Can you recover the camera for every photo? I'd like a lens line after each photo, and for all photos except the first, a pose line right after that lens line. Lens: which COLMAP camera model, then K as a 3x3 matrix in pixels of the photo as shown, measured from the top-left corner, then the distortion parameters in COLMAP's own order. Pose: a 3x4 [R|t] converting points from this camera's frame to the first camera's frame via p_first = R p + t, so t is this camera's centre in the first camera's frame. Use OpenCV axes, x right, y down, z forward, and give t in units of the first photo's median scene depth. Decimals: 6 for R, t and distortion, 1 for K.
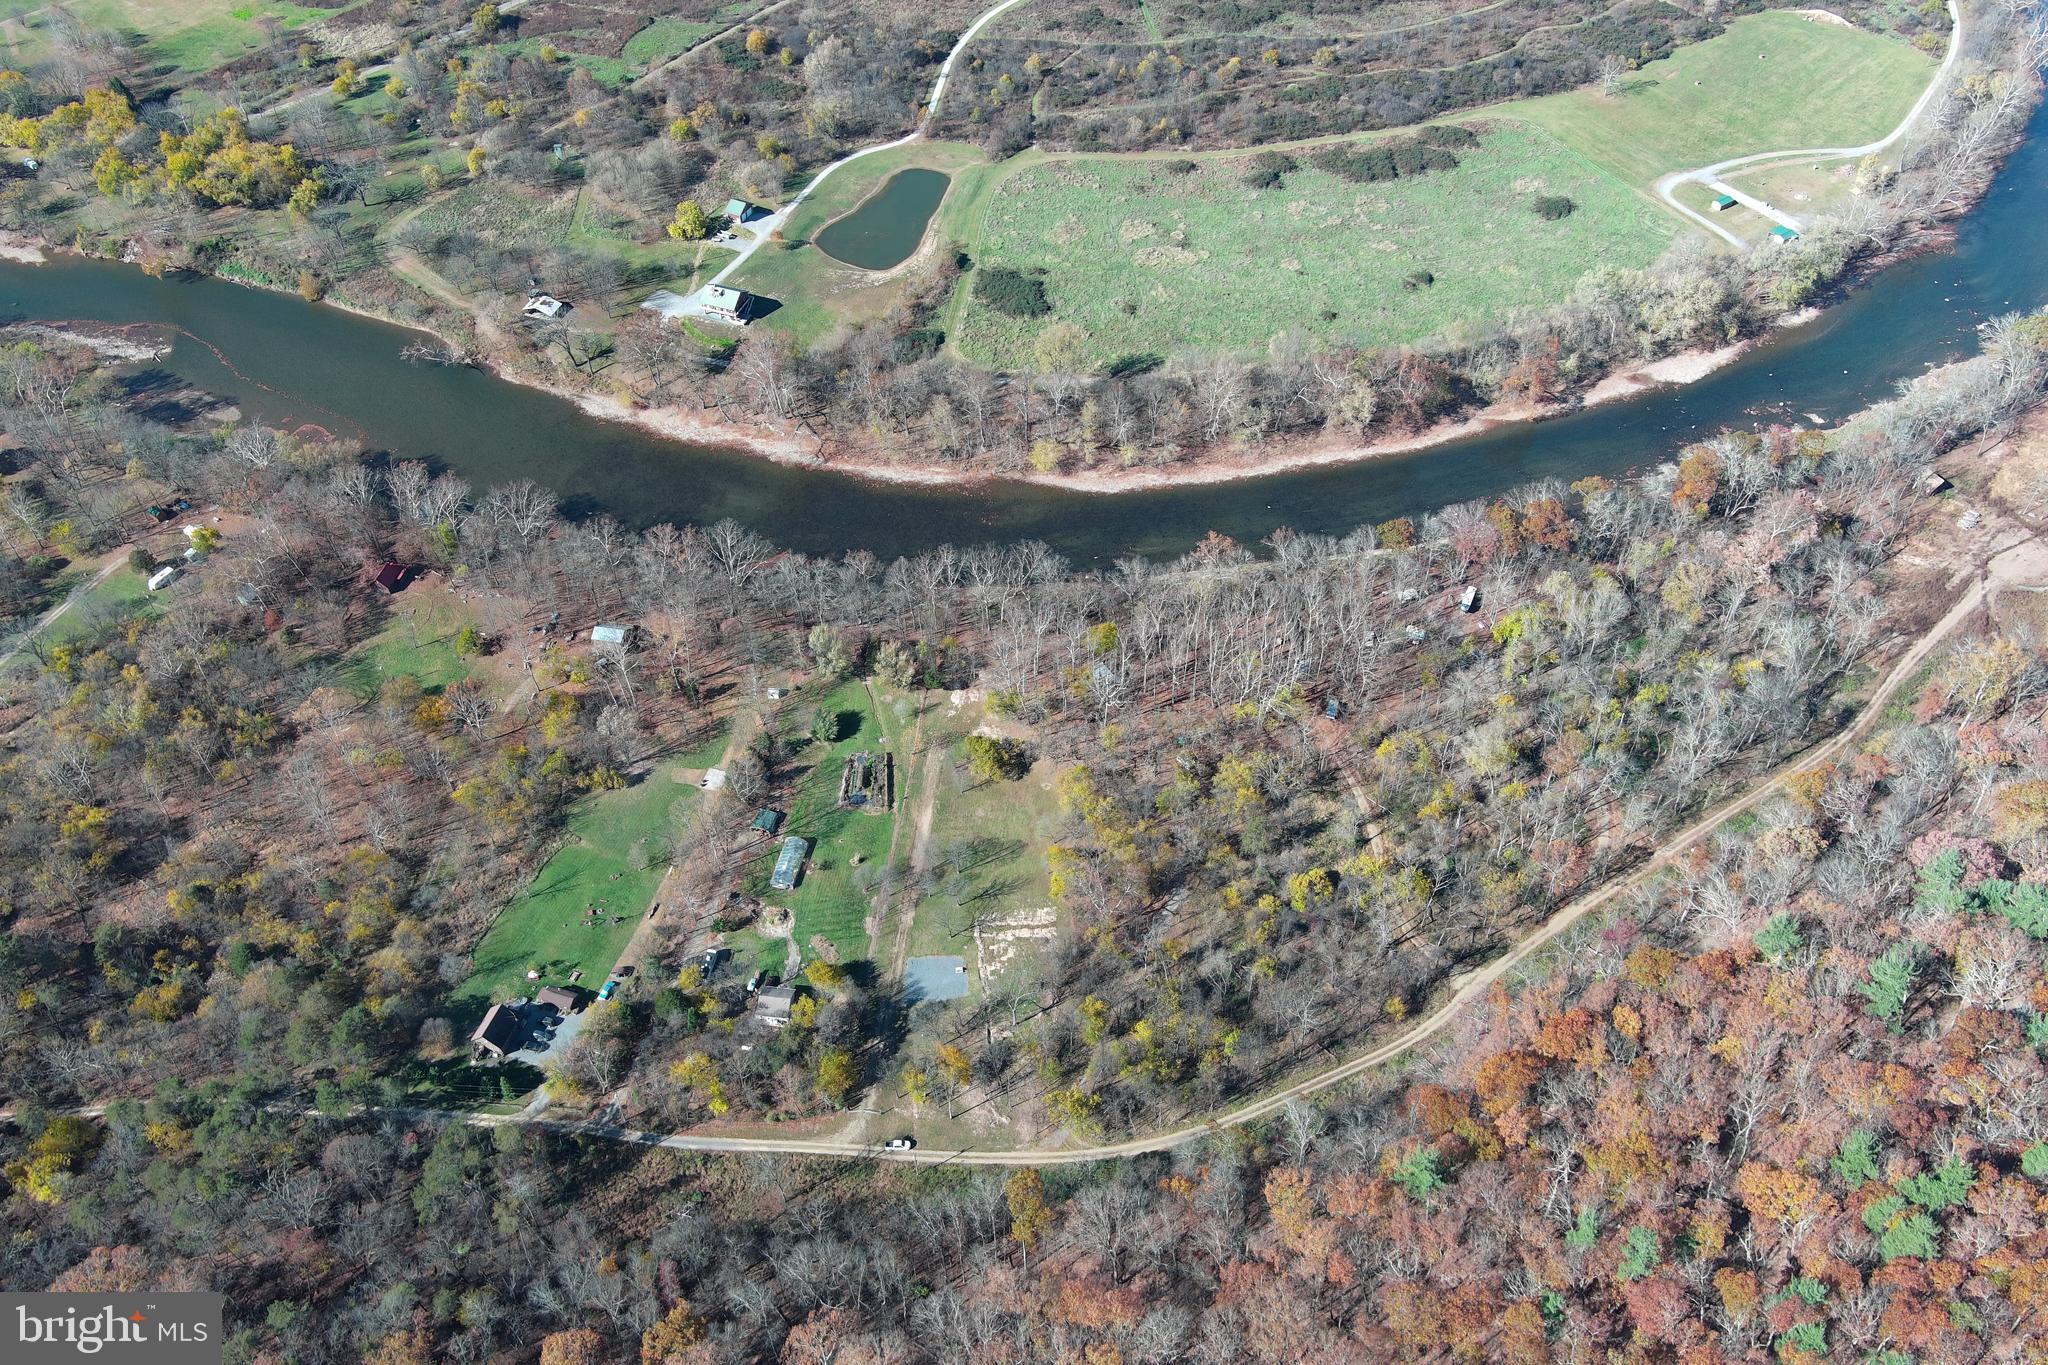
lens RADIAL K [[1580.3, 0, 1022.0], [0, 1580.3, 688.0], [0, 0, 1]] dist [0.044727, -0.068744]
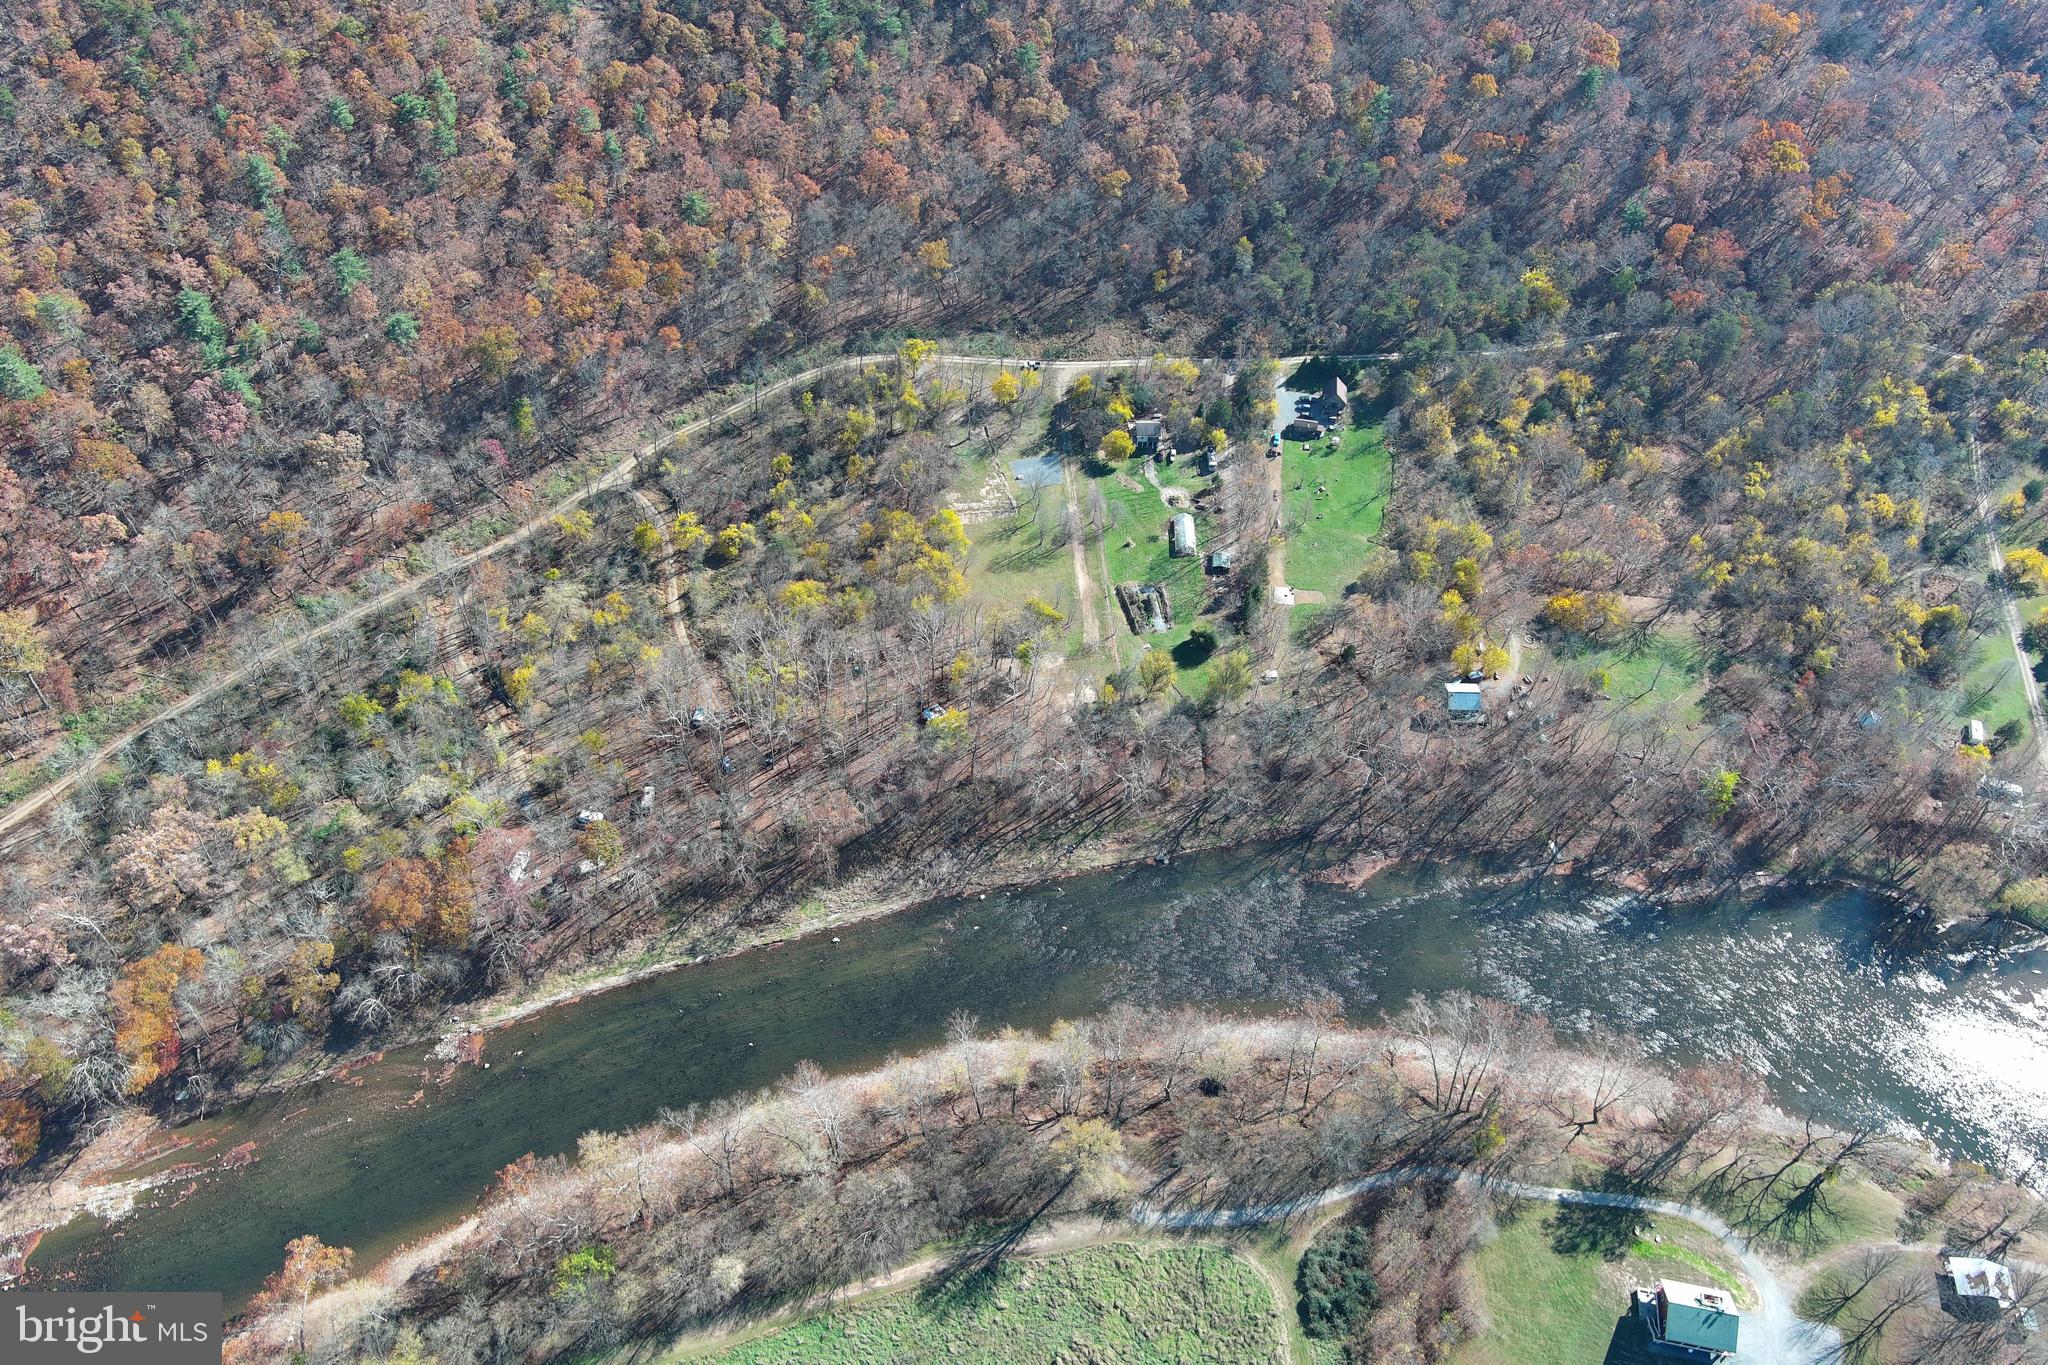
lens RADIAL K [[1580.3, 0, 1022.0], [0, 1580.3, 688.0], [0, 0, 1]] dist [0.044727, -0.068744]
pose [[-0.983547, 0.106079, -0.146225, 0.132422], [-0.158370, -0.116889, 0.980437, -0.883827], [0.086912, 0.987464, 0.131765, 0.813356]]
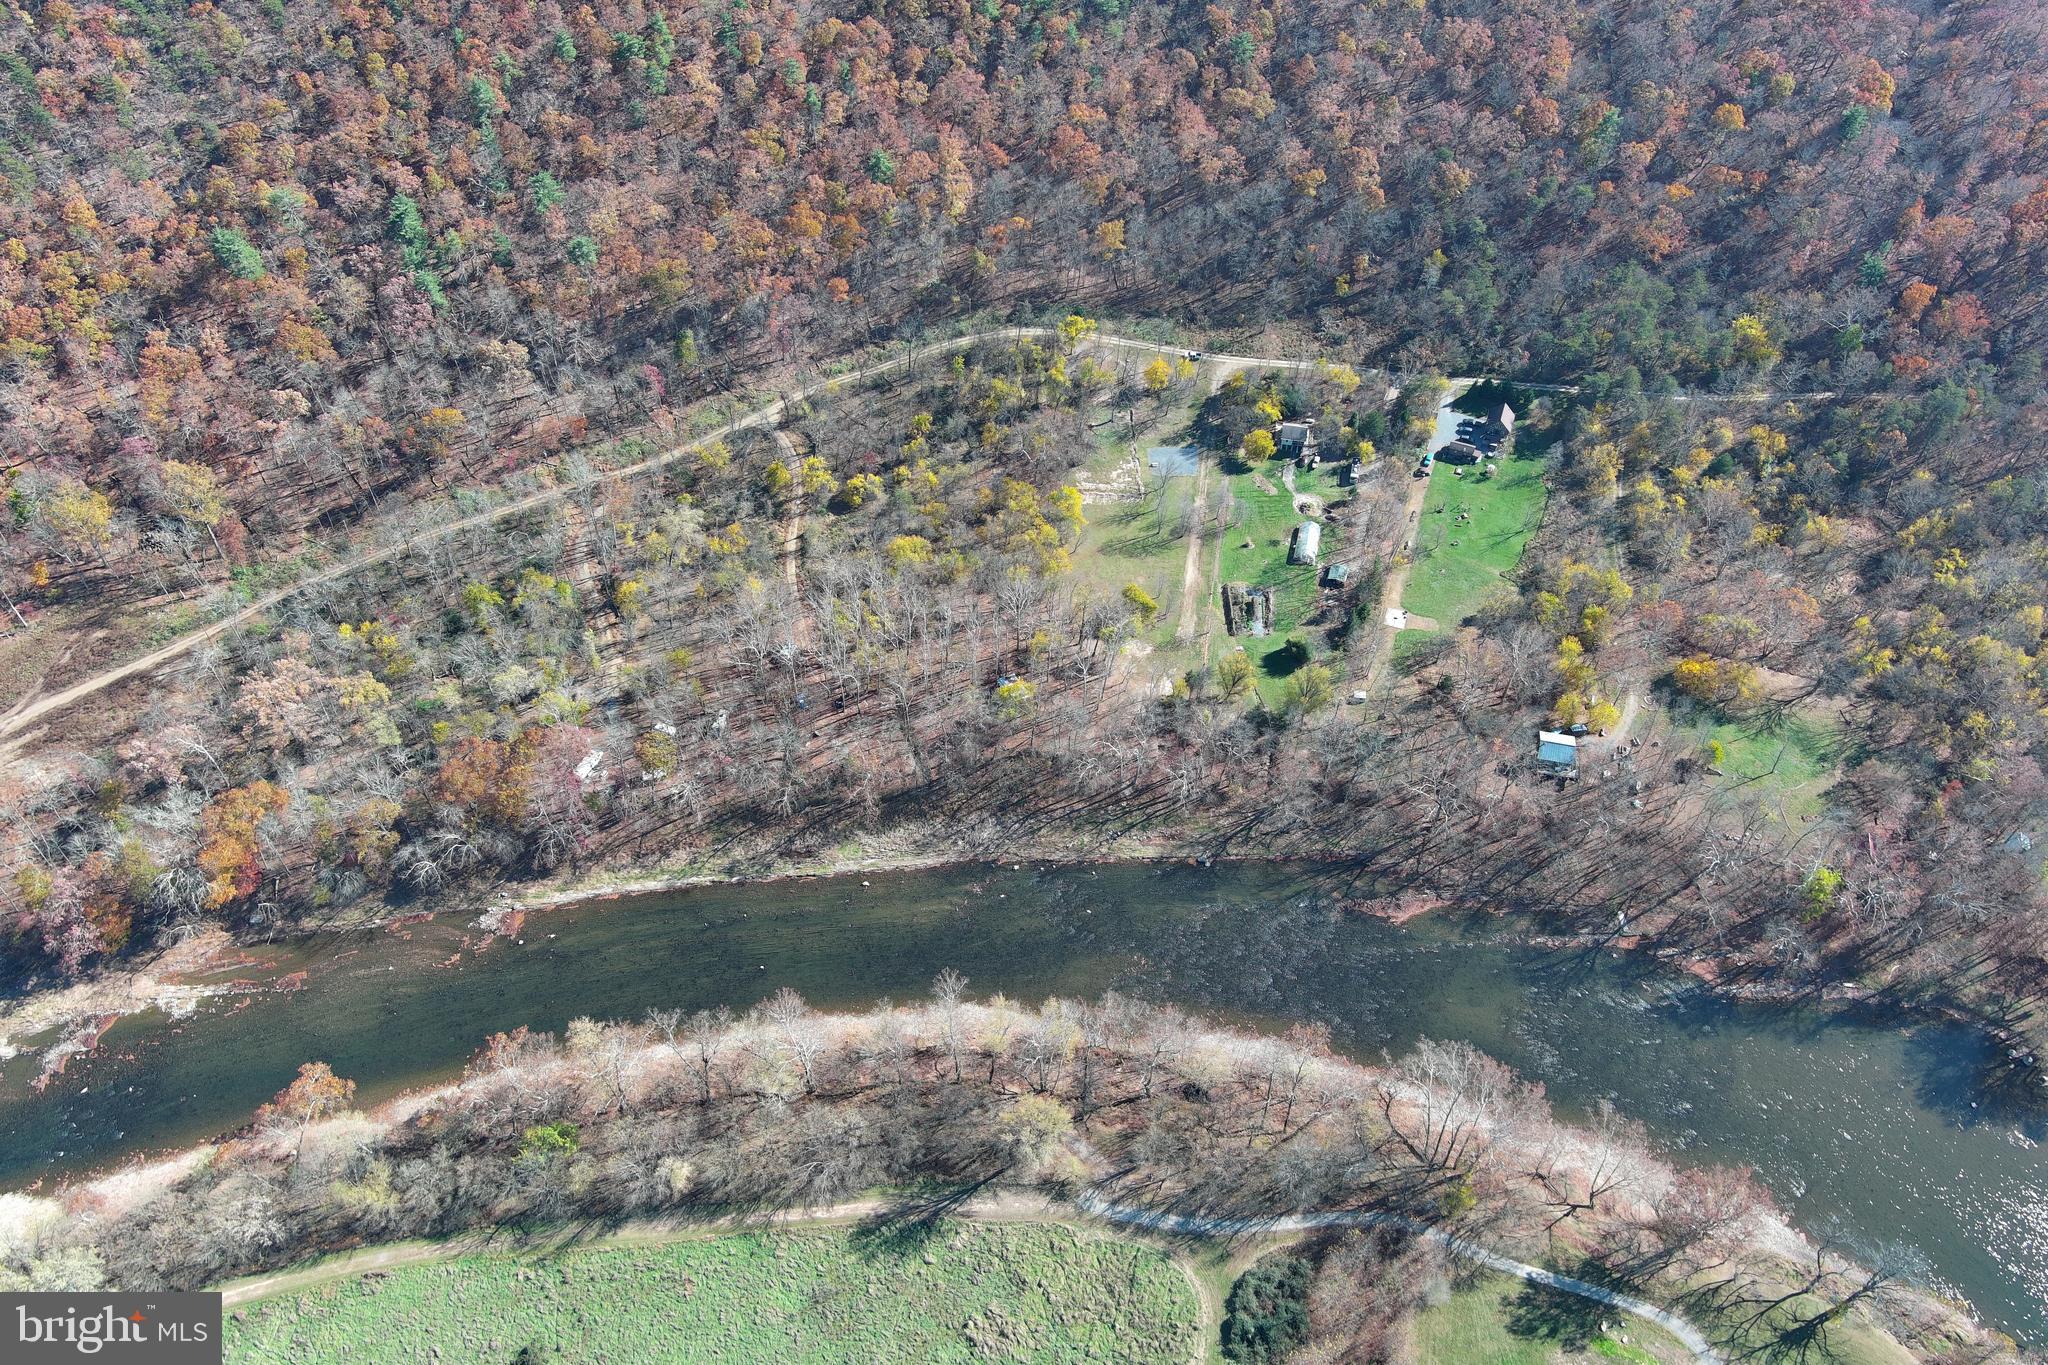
lens RADIAL K [[1580.3, 0, 1022.0], [0, 1580.3, 688.0], [0, 0, 1]] dist [0.044727, -0.068744]
pose [[-0.998778, -0.042269, 0.025622, 0.021623], [0.030956, -0.130792, 0.990926, -0.896398], [-0.038534, 0.990508, 0.131941, 0.824692]]
